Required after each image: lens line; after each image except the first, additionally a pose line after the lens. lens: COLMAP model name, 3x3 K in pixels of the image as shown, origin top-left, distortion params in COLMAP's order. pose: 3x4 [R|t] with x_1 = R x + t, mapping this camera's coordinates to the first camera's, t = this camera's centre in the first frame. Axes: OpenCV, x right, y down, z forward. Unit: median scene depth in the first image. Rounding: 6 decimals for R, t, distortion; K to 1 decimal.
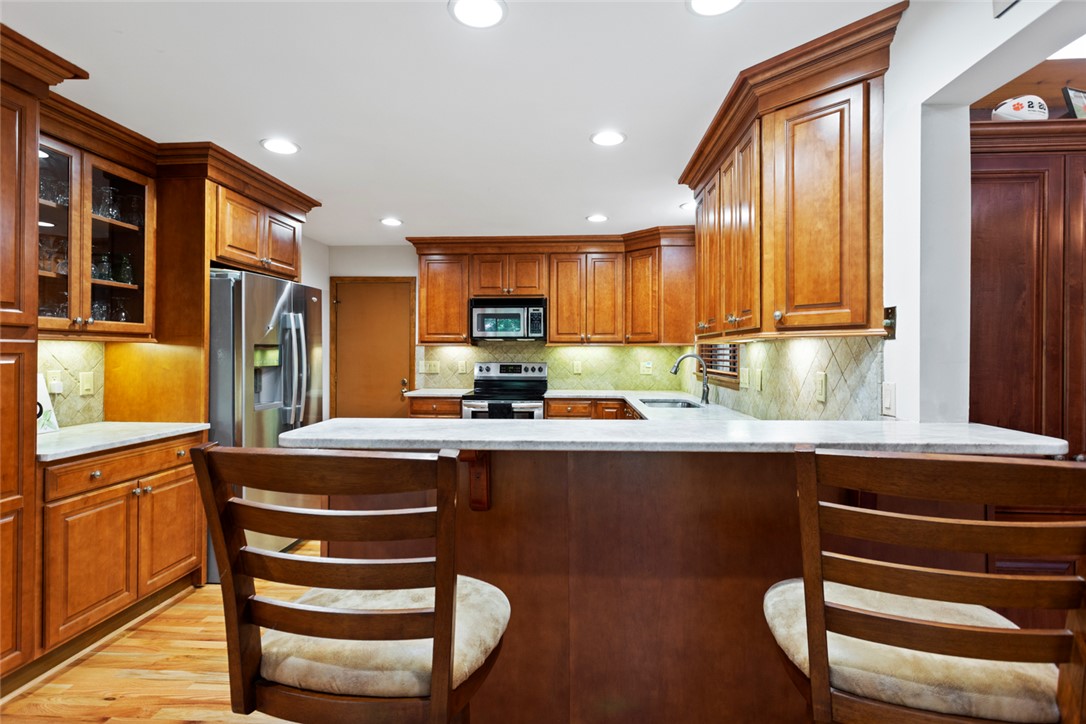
lens RADIAL K [[519.8, 0, 506.2], [0, 519.8, 352.4], [0, 0, 1]] dist [0.000550, 0.001172]
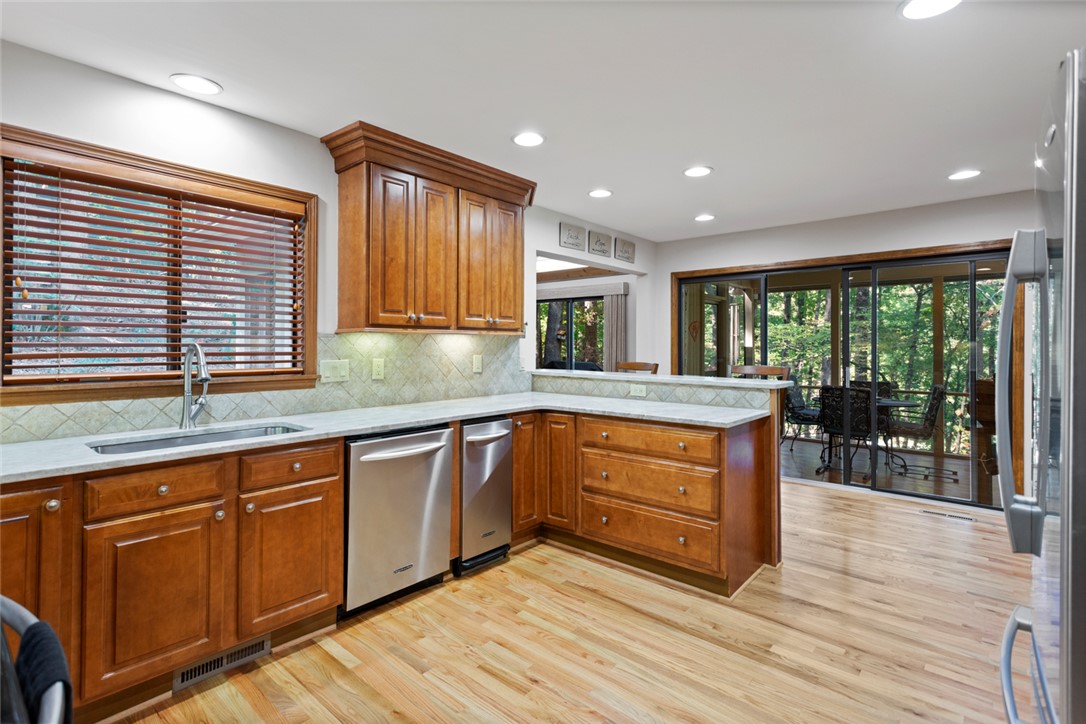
lens RADIAL K [[519.8, 0, 548.7], [0, 519.8, 343.7], [0, 0, 1]] dist [0.000550, 0.001172]
pose [[-0.802908, -0.004826, 0.596084, -0.223143], [-0.005859, 0.999983, 0.000203, -0.000104], [-0.596074, -0.003330, -0.802922, 0.879873]]
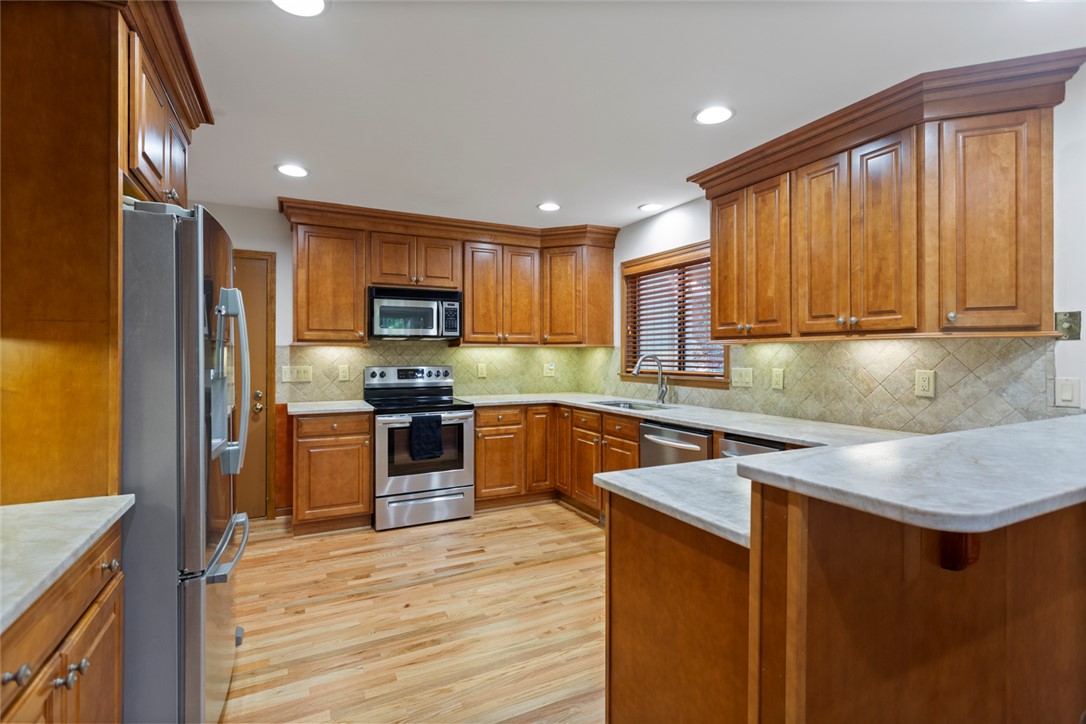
lens RADIAL K [[519.8, 0, 544.2], [0, 519.8, 355.0], [0, 0, 1]] dist [0.000550, 0.001172]
pose [[0.858333, -0.004119, 0.513077, -0.251467], [0.003519, 0.999992, 0.002140, 0.000336], [-0.513082, -0.000031, 0.858340, 0.183619]]
